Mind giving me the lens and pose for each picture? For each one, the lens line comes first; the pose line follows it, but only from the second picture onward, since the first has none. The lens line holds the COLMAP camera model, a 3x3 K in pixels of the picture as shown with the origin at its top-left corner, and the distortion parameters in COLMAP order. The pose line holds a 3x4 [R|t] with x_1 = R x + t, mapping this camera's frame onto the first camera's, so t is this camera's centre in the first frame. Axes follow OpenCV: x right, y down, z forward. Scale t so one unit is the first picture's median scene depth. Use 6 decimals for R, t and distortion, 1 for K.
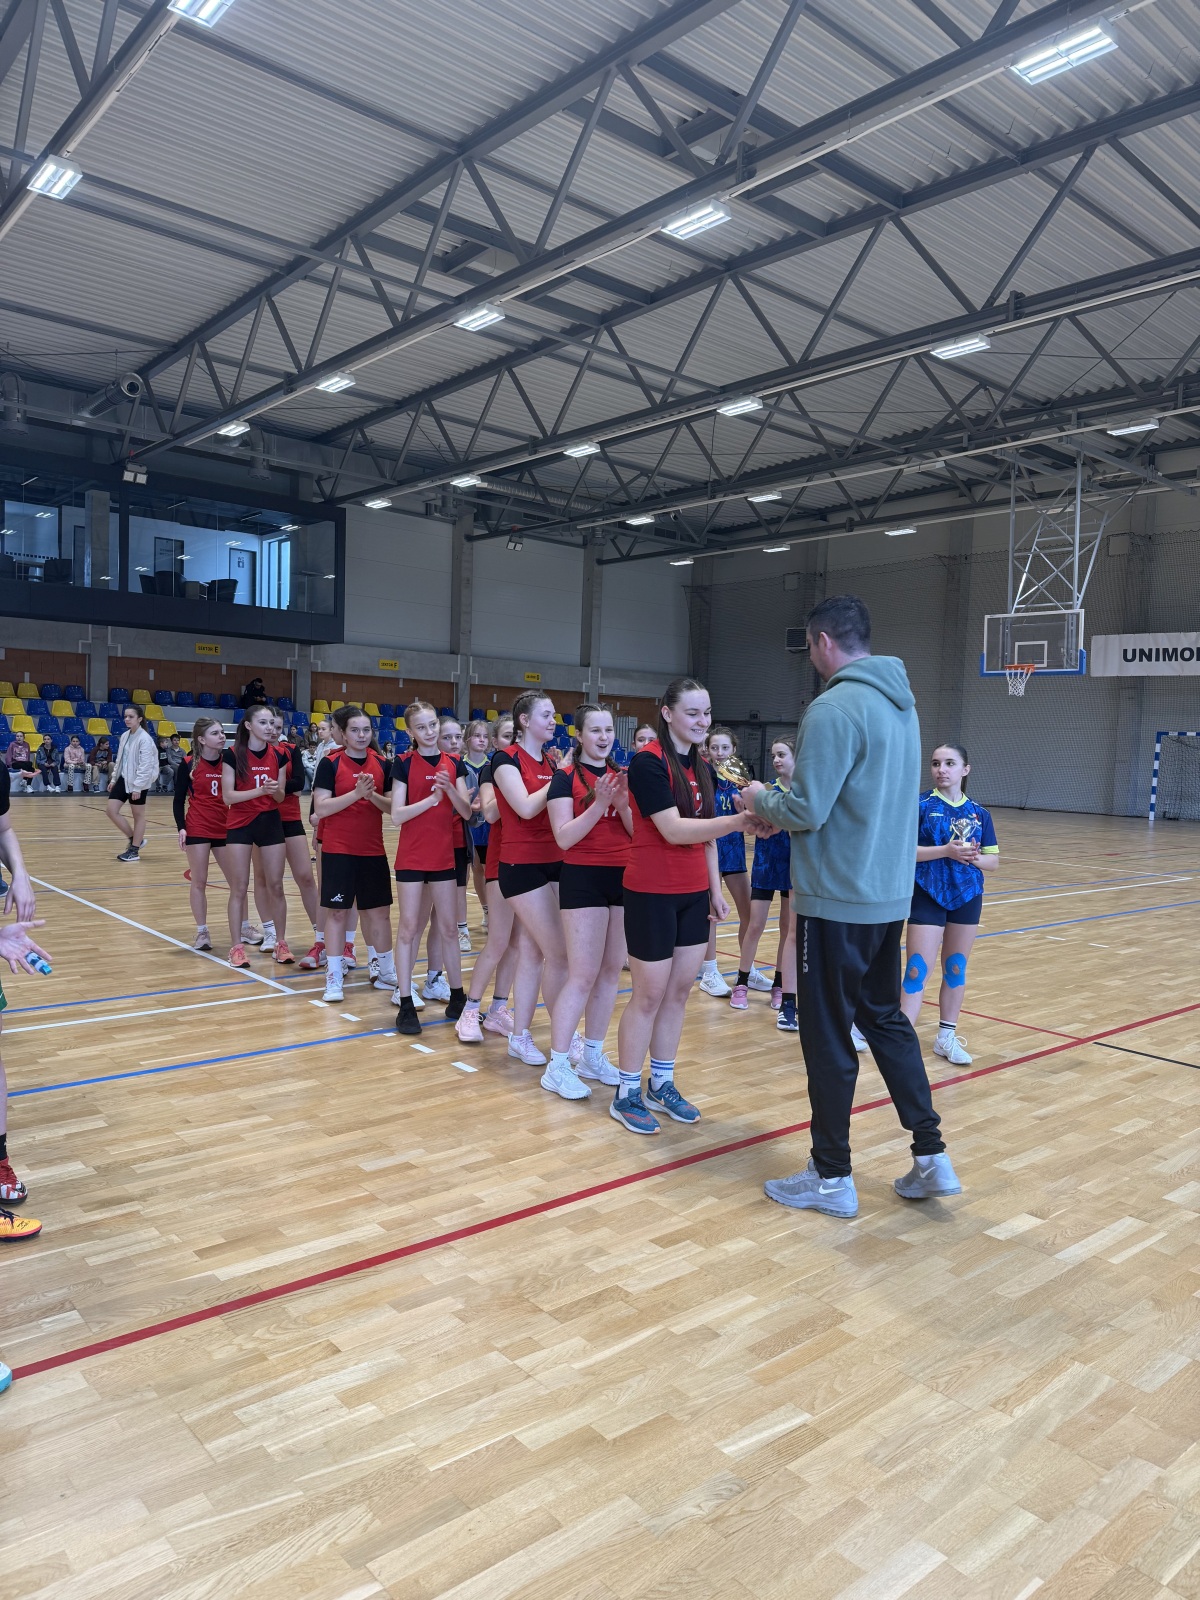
lens RADIAL K [[1121.9, 0, 605.1], [0, 1121.9, 811.8], [0, 0, 1]] dist [0.035686, -0.045157]
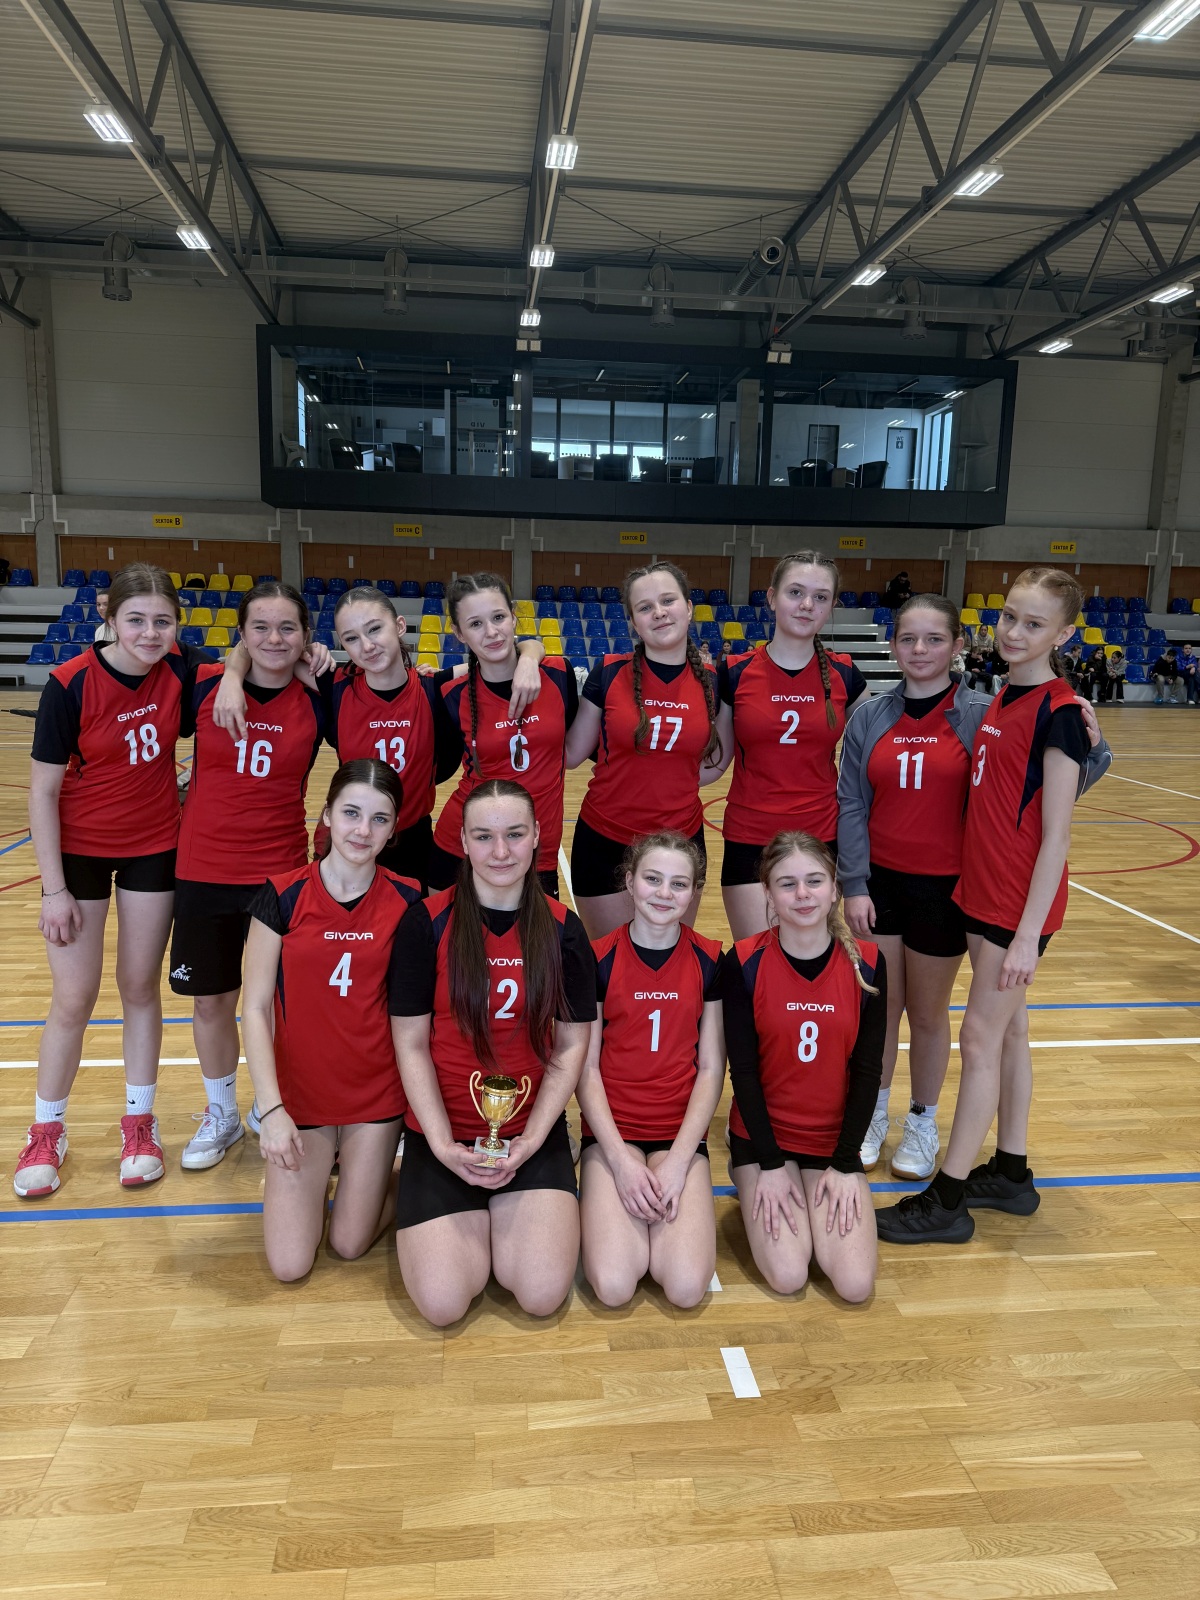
lens RADIAL K [[1121.9, 0, 600.4], [0, 1121.9, 823.2], [0, 0, 1]] dist [0.035686, -0.045157]
pose [[0.823559, 0.079770, -0.561594, 0.017102], [-0.023750, 0.994043, 0.106367, -0.011579], [0.566734, -0.074261, 0.820547, 0.139318]]
